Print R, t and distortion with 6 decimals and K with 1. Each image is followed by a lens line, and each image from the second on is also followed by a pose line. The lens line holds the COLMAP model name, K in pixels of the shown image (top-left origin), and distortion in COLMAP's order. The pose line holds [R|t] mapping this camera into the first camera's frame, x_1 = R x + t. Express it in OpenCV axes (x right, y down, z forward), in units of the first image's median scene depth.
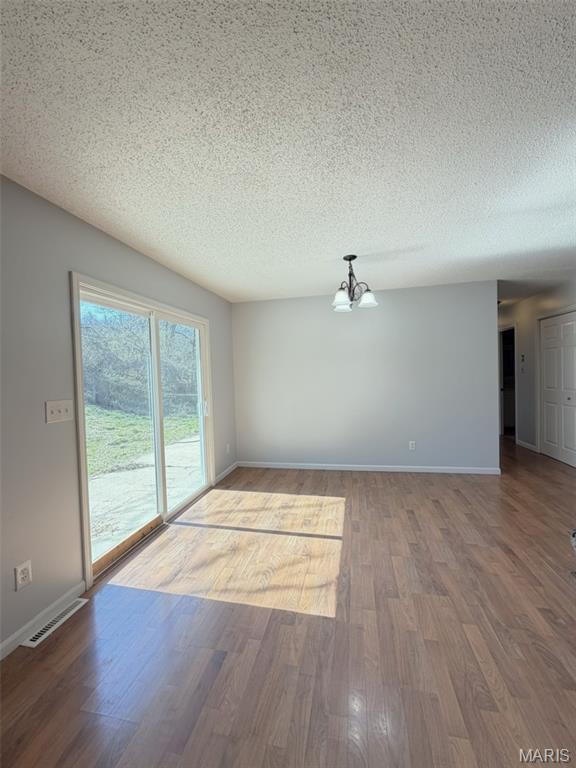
lens RADIAL K [[309.8, 0, 286.1], [0, 309.8, 380.4], [0, 0, 1]] dist [0.001233, 0.000210]
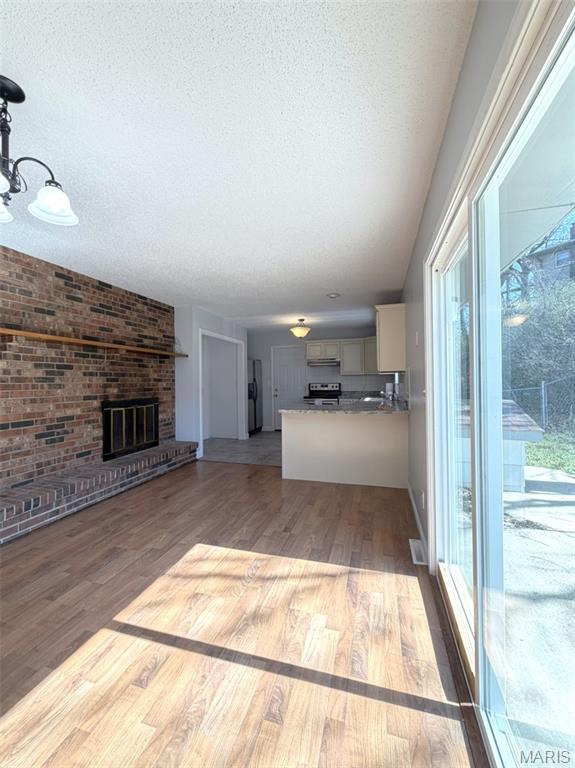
lens RADIAL K [[311.8, 0, 286.0], [0, 311.8, 381.4], [0, 0, 1]] dist [-0.003039, 0.000257]
pose [[-0.996471, 0.038343, 0.074666, -0.195107], [0.040229, 0.998904, 0.023927, 0.007856], [-0.073667, 0.026846, -0.996921, 1.425023]]
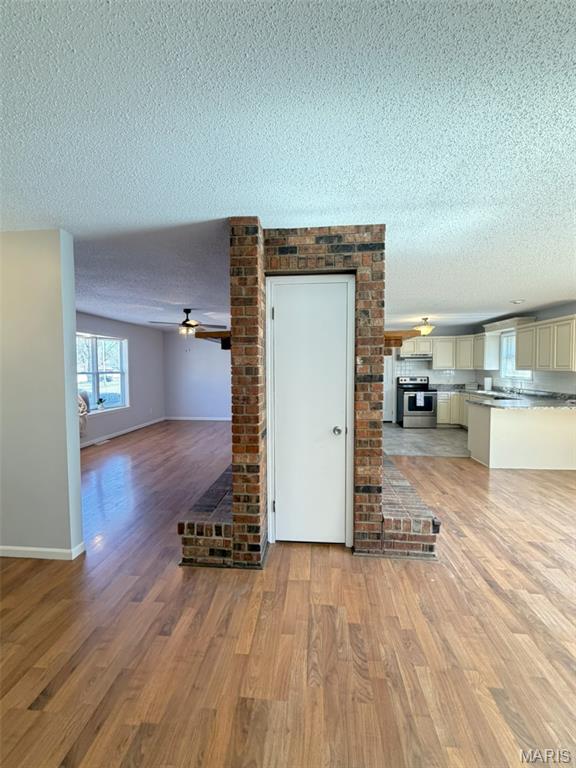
lens RADIAL K [[309.8, 0, 286.1], [0, 309.8, 380.4], [0, 0, 1]] dist [0.001233, 0.000210]
pose [[-0.992518, 0.039009, -0.115700, 1.105567], [0.031262, 0.997193, 0.068032, -0.093140], [0.118029, 0.063906, -0.990952, 1.414644]]
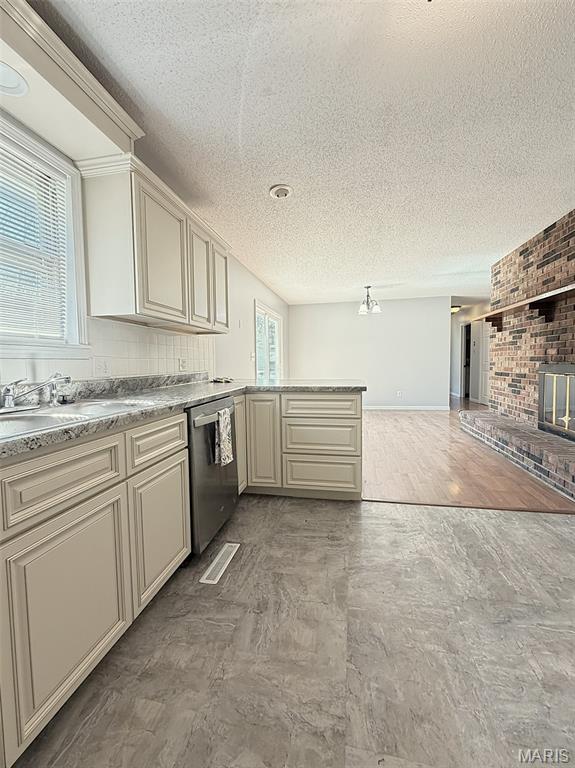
lens RADIAL K [[314.4, 0, 286.8], [0, 314.4, 381.6], [0, 0, 1]] dist [-0.001940, -0.000003]
pose [[0.999860, 0.013925, 0.009264, -0.311378], [-0.014257, 0.999219, 0.036845, 0.129158], [-0.008744, -0.036972, 0.999278, -0.985838]]
